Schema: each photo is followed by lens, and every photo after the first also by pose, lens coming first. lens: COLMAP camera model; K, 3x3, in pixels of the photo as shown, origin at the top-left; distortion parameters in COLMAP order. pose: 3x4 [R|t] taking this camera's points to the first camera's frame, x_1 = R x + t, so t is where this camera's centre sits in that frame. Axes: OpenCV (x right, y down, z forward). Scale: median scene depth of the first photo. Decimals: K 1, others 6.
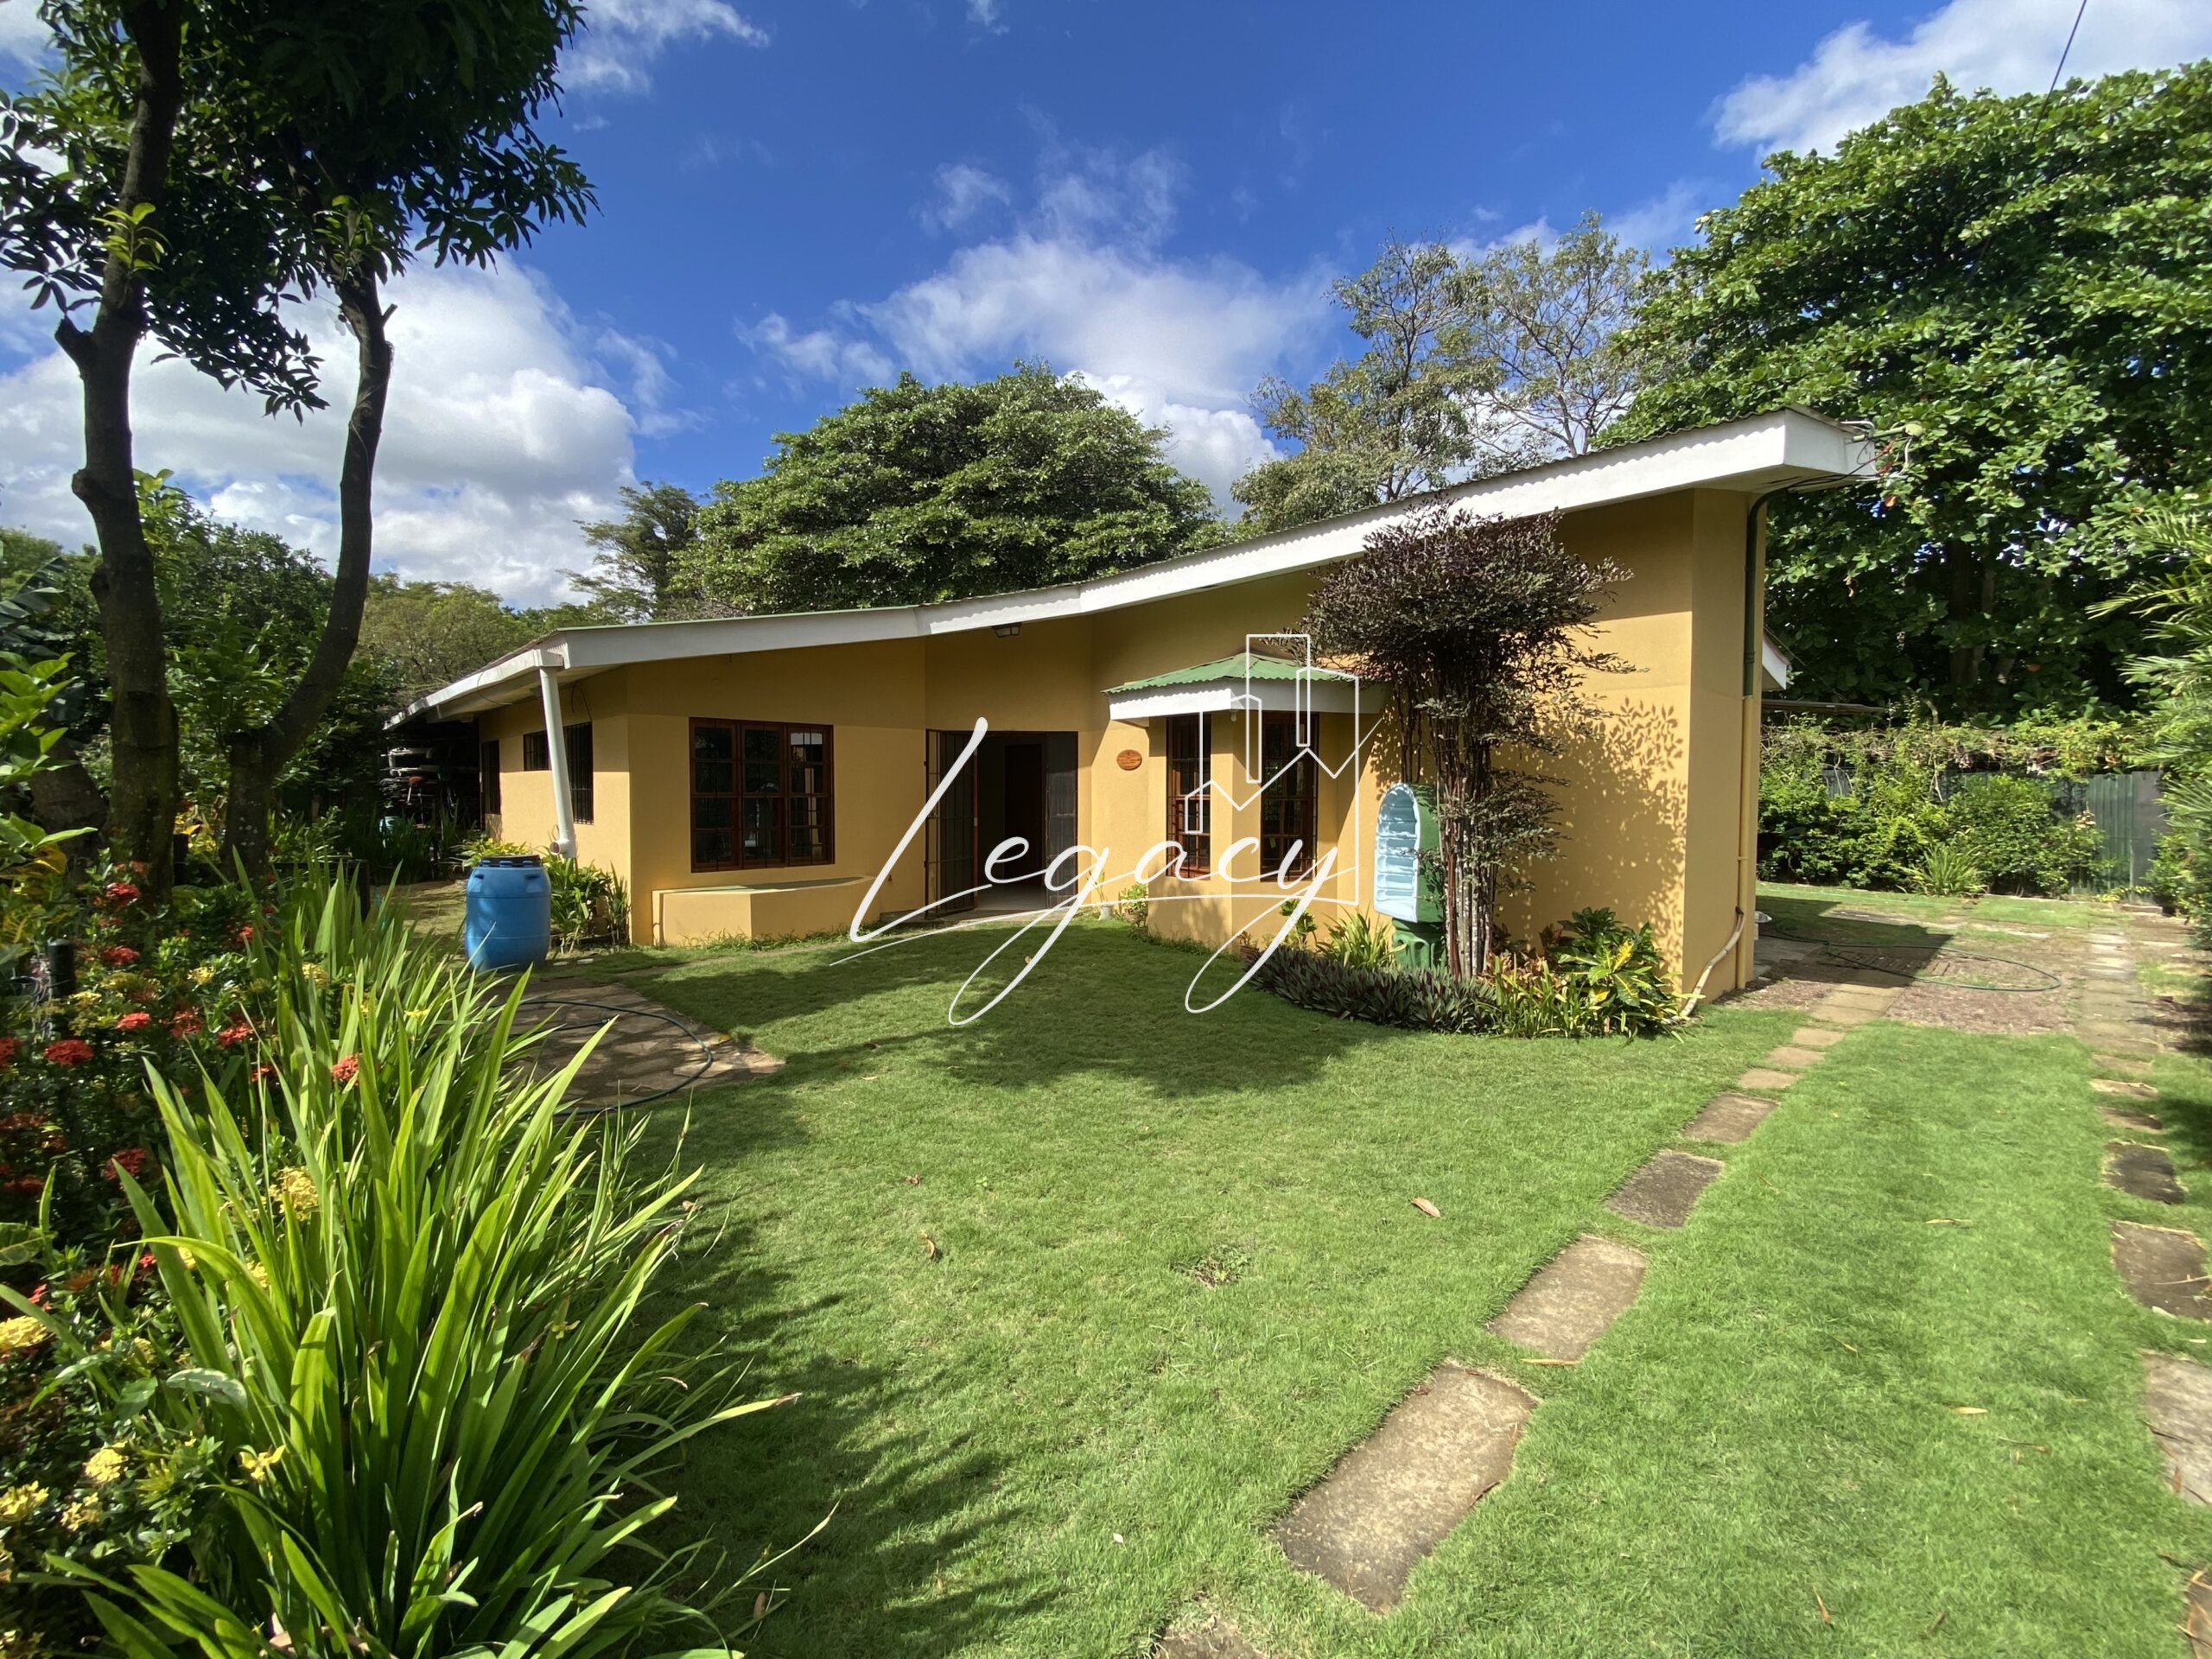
lens RADIAL K [[896.8, 0, 1106.0], [0, 896.8, 829.5], [0, 0, 1]] dist [0.013132, -0.016026]
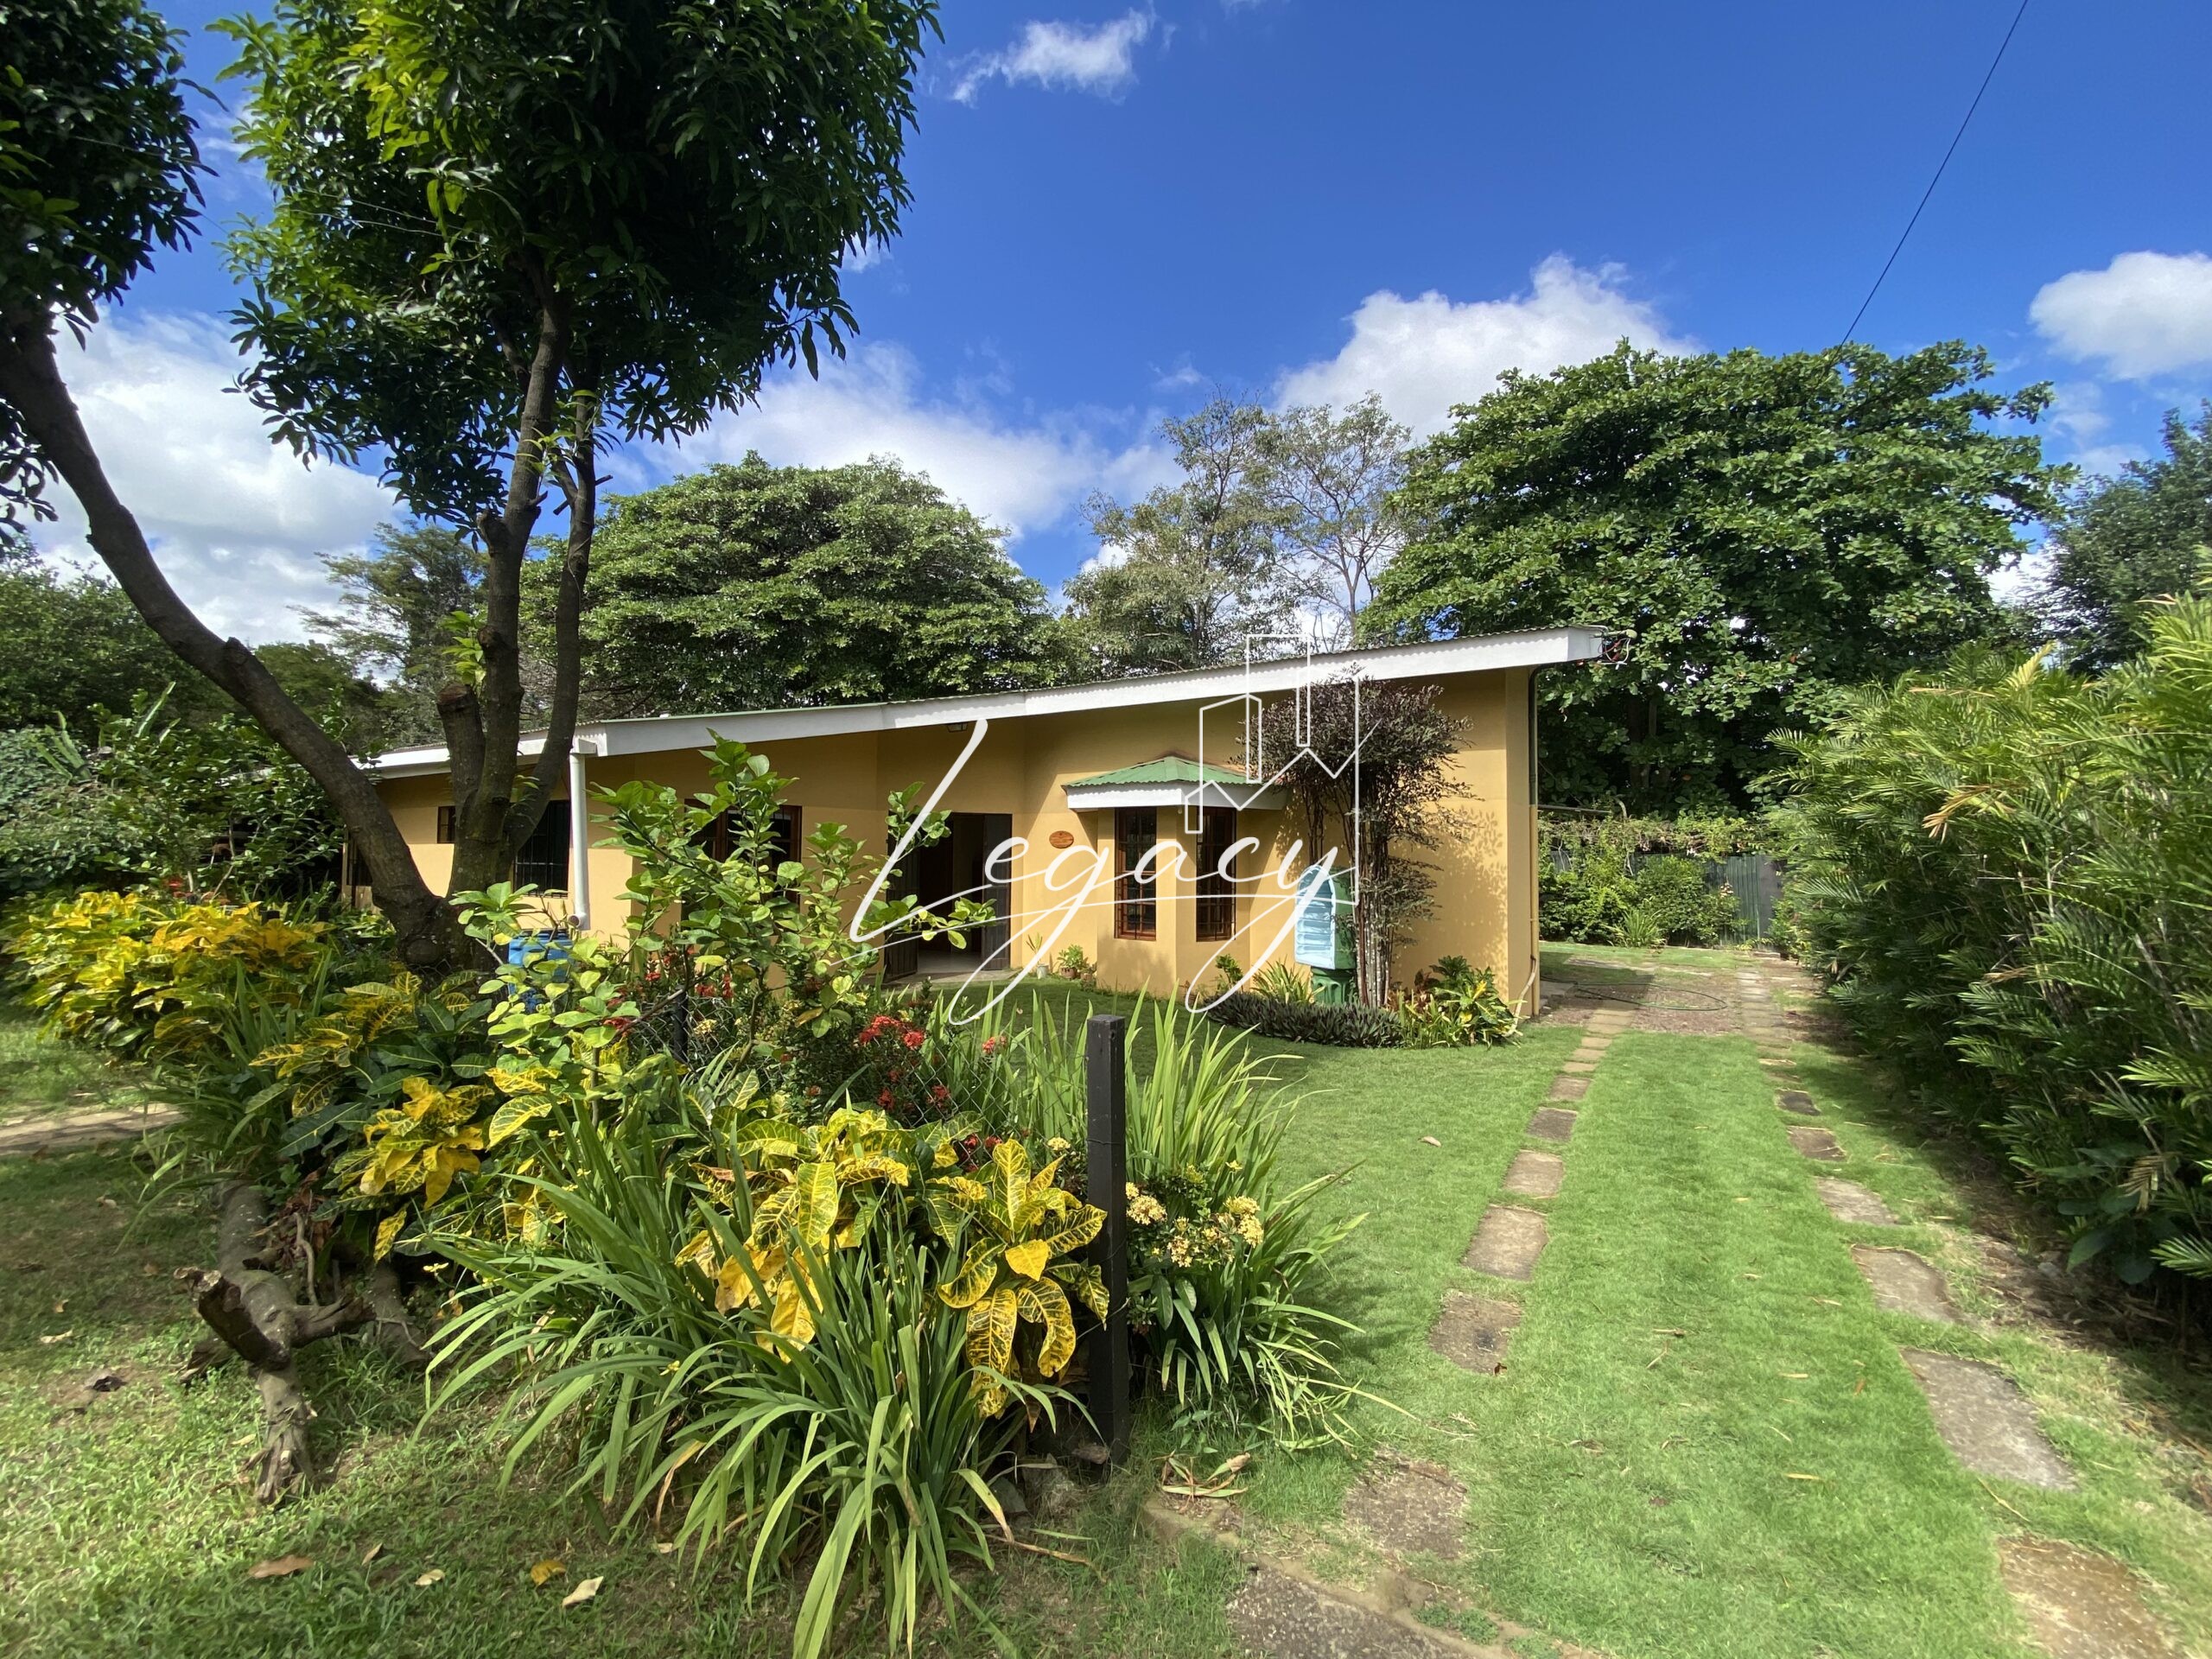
lens RADIAL K [[899.2, 0, 1101.6], [0, 899.2, 820.6], [0, 0, 1]] dist [0.026967, -0.028485]
pose [[0.970974, 0.016742, 0.238598, -0.160164], [0.003581, 0.996418, -0.084489, -0.002680], [-0.239158, 0.082891, 0.967436, -0.119951]]
